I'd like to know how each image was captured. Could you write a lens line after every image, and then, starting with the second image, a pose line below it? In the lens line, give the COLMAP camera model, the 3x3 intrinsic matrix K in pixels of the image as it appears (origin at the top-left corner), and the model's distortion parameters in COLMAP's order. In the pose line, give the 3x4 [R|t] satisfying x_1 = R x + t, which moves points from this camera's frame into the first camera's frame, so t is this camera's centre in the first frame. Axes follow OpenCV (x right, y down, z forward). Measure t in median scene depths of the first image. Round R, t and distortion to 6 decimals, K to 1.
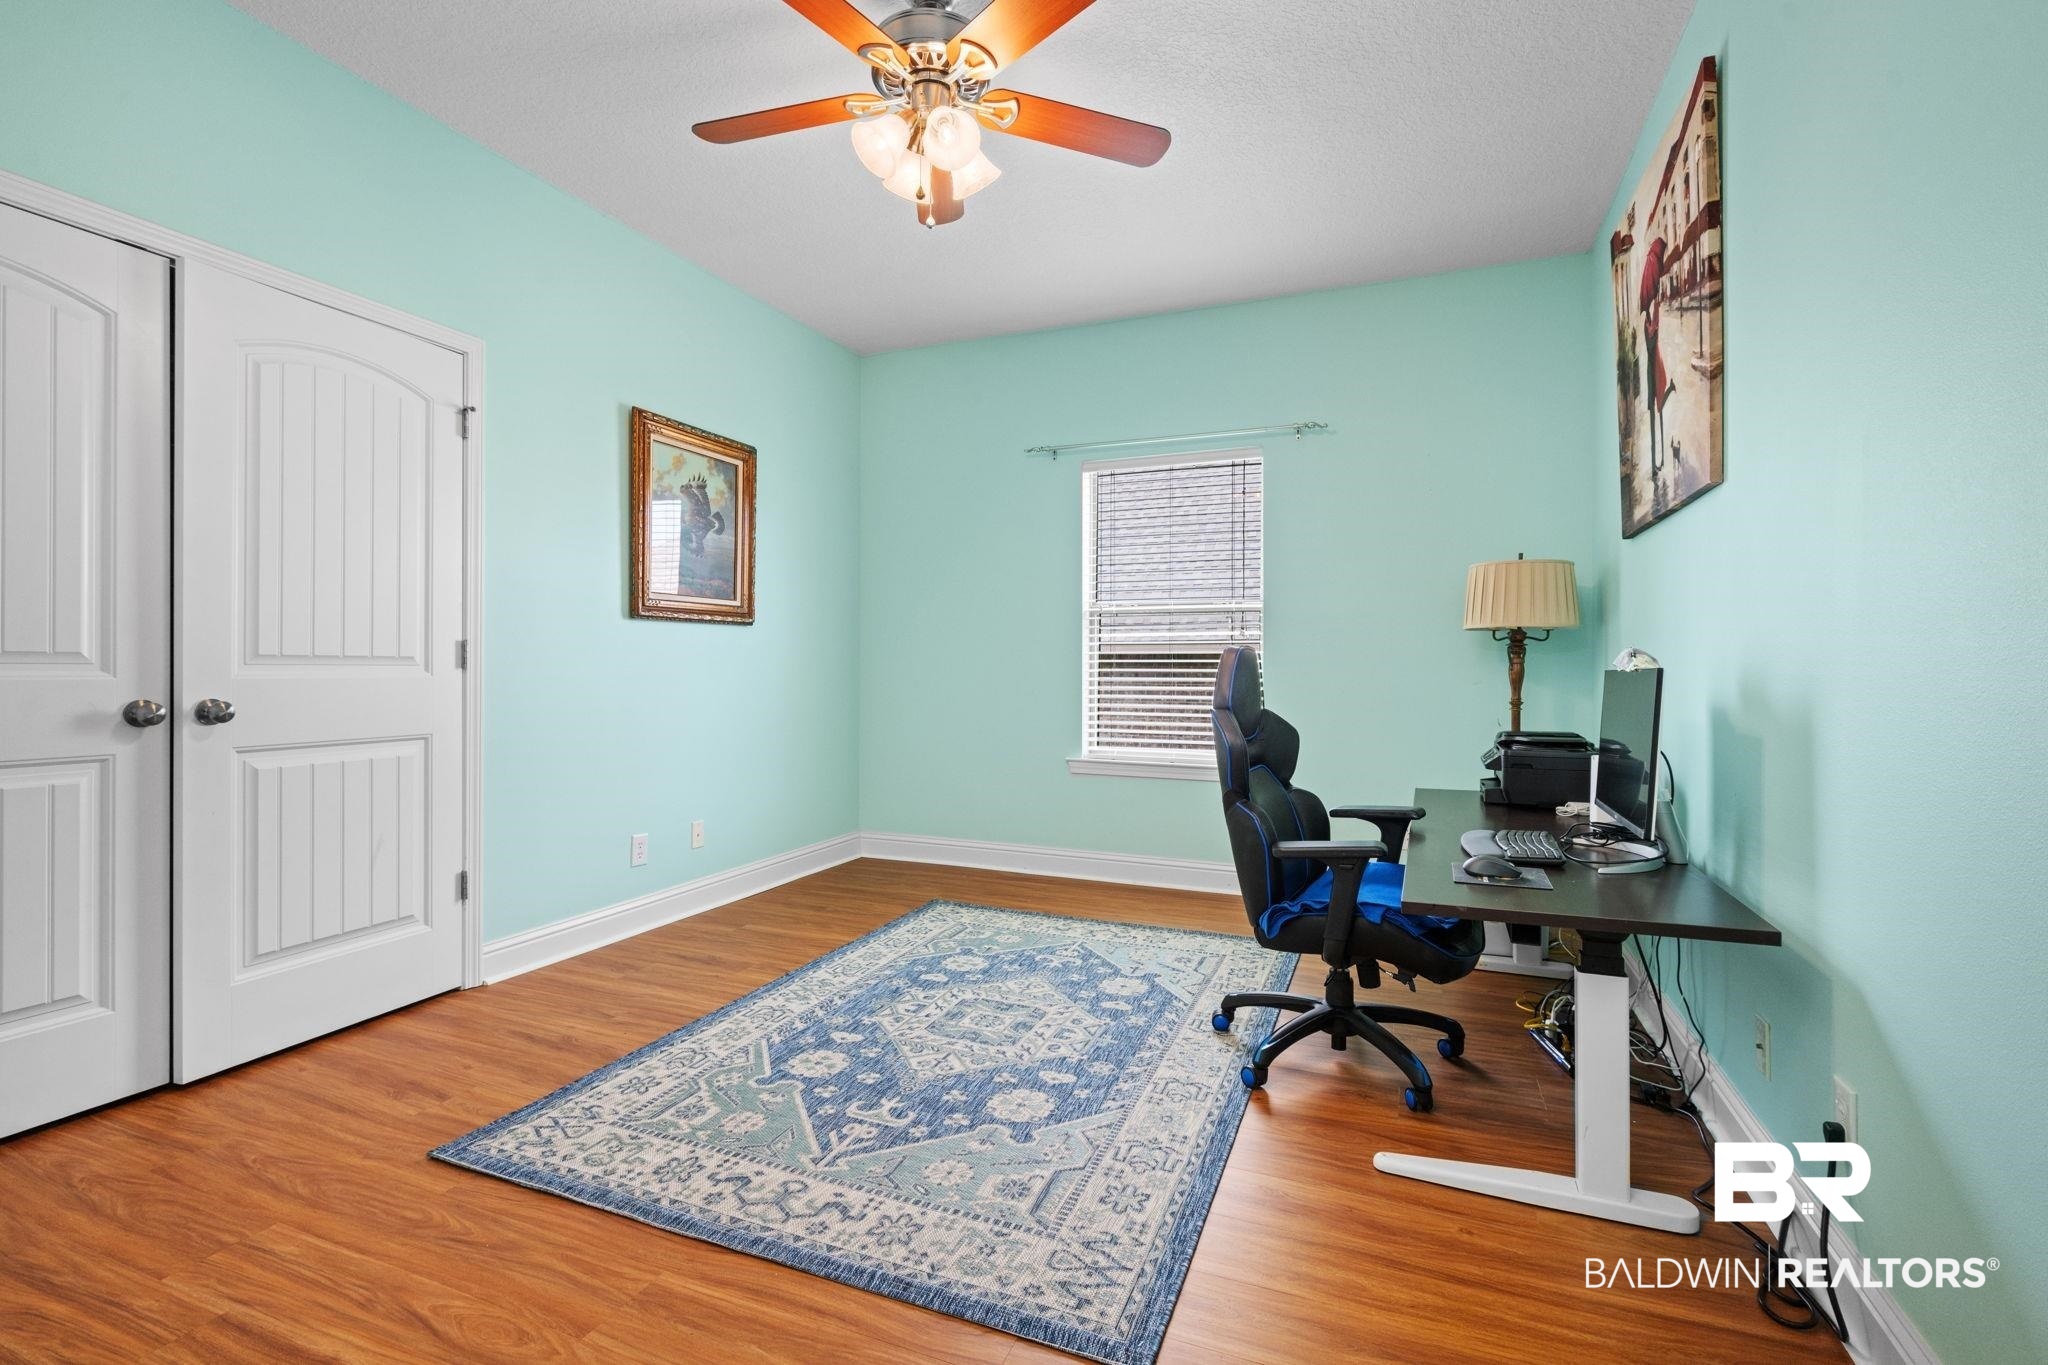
lens RADIAL K [[939.7, 0, 1028.2], [0, 939.7, 671.7], [0, 0, 1]] dist [-0.003168, -0.002091]
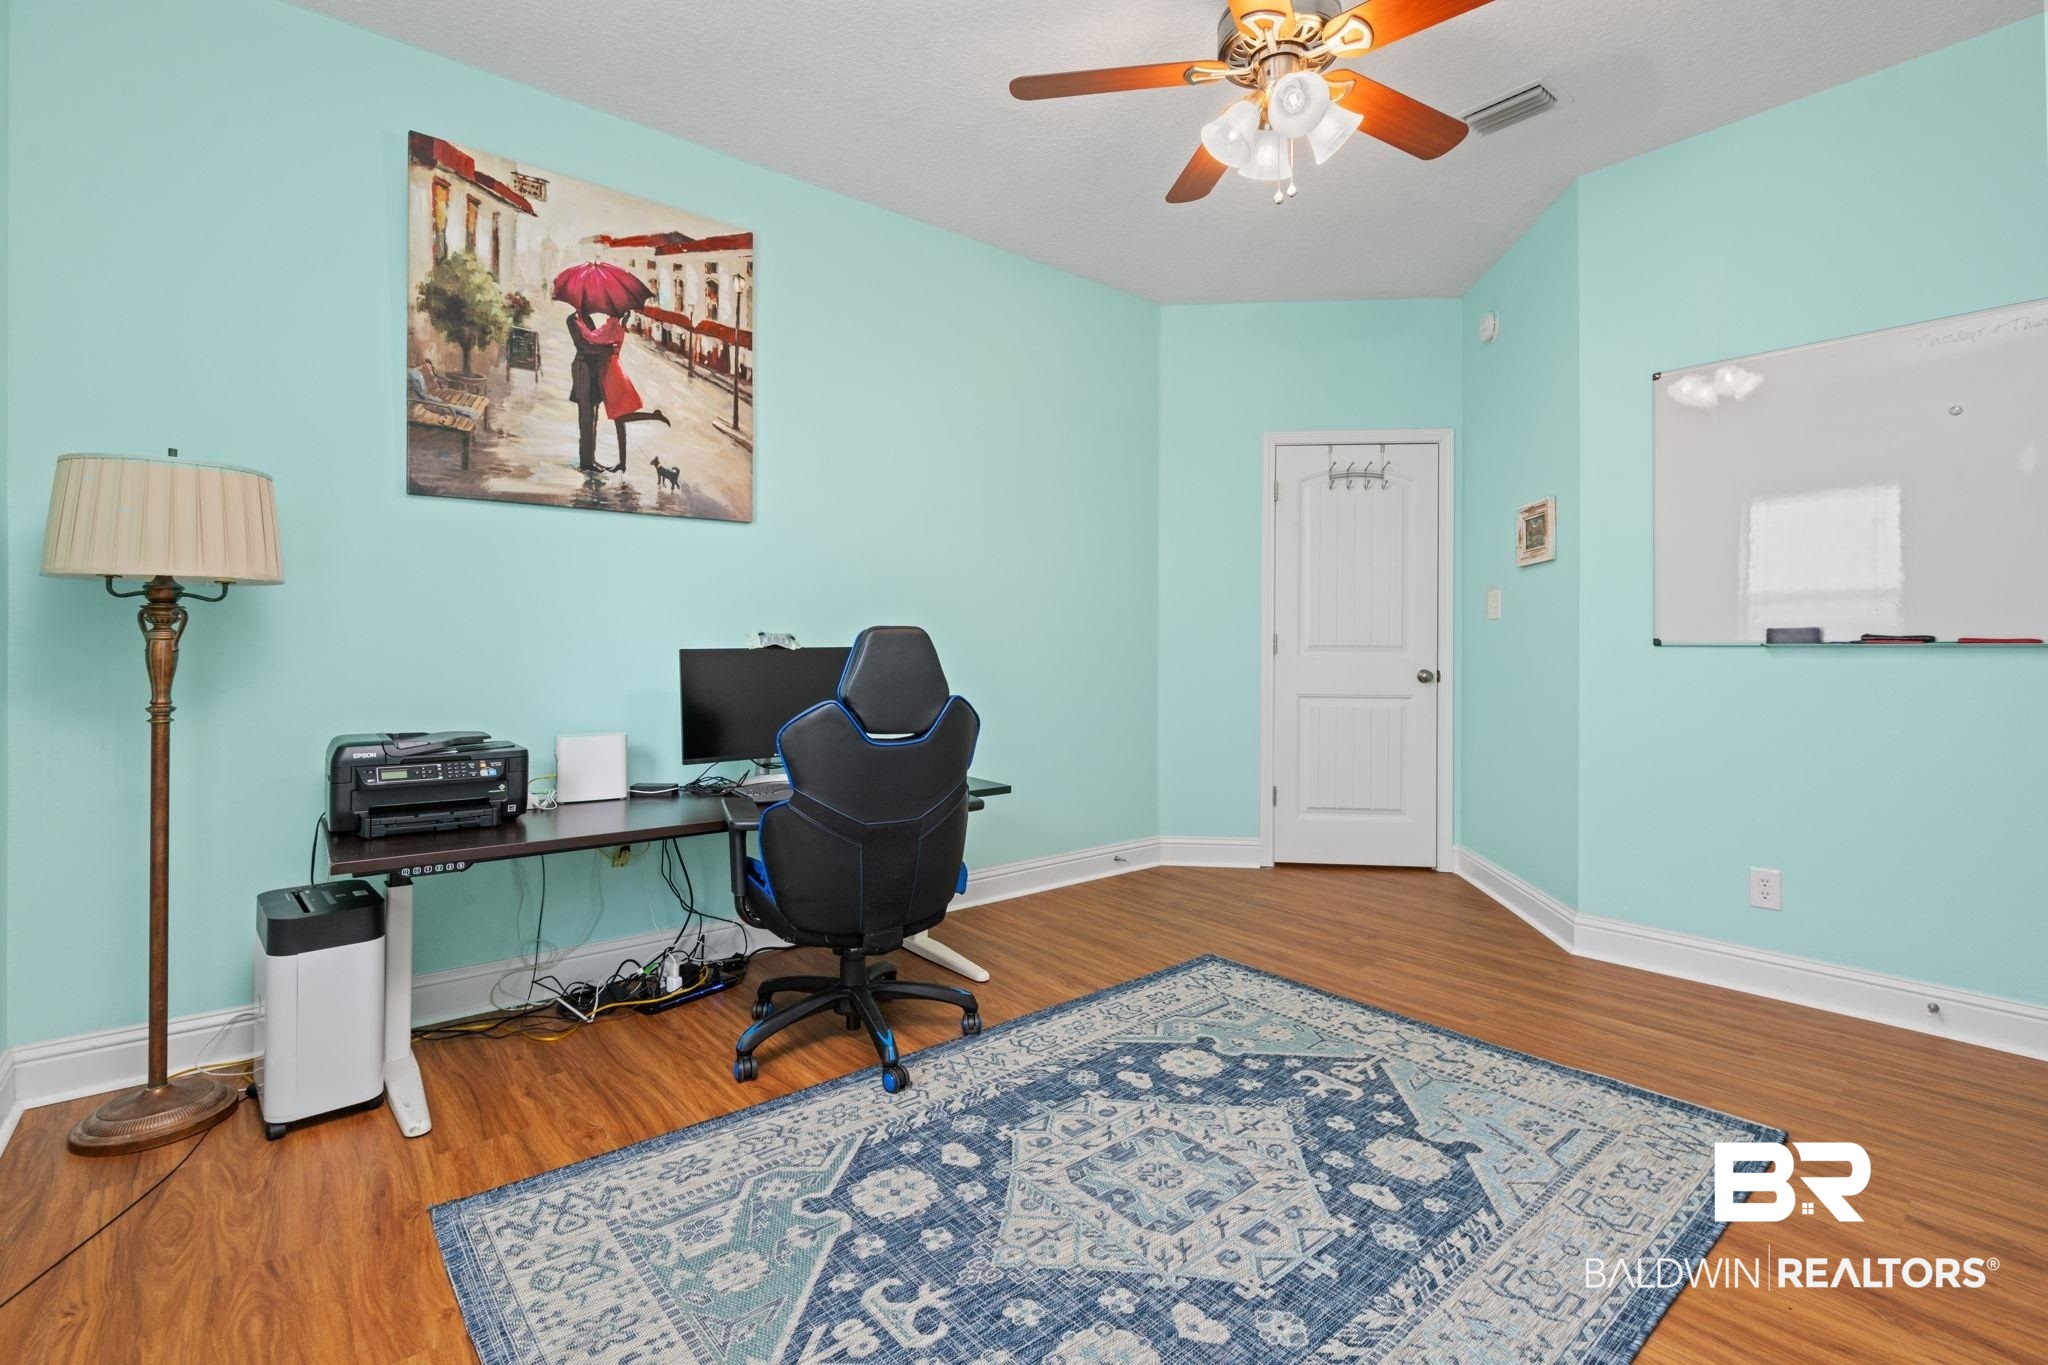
lens RADIAL K [[939.7, 0, 1017.4], [0, 939.7, 677.7], [0, 0, 1]] dist [-0.003168, -0.002091]
pose [[-0.883233, -0.026352, 0.468194, -0.302961], [-0.005040, 0.998896, 0.046715, -0.022127], [-0.468908, 0.038900, -0.882390, 1.899965]]
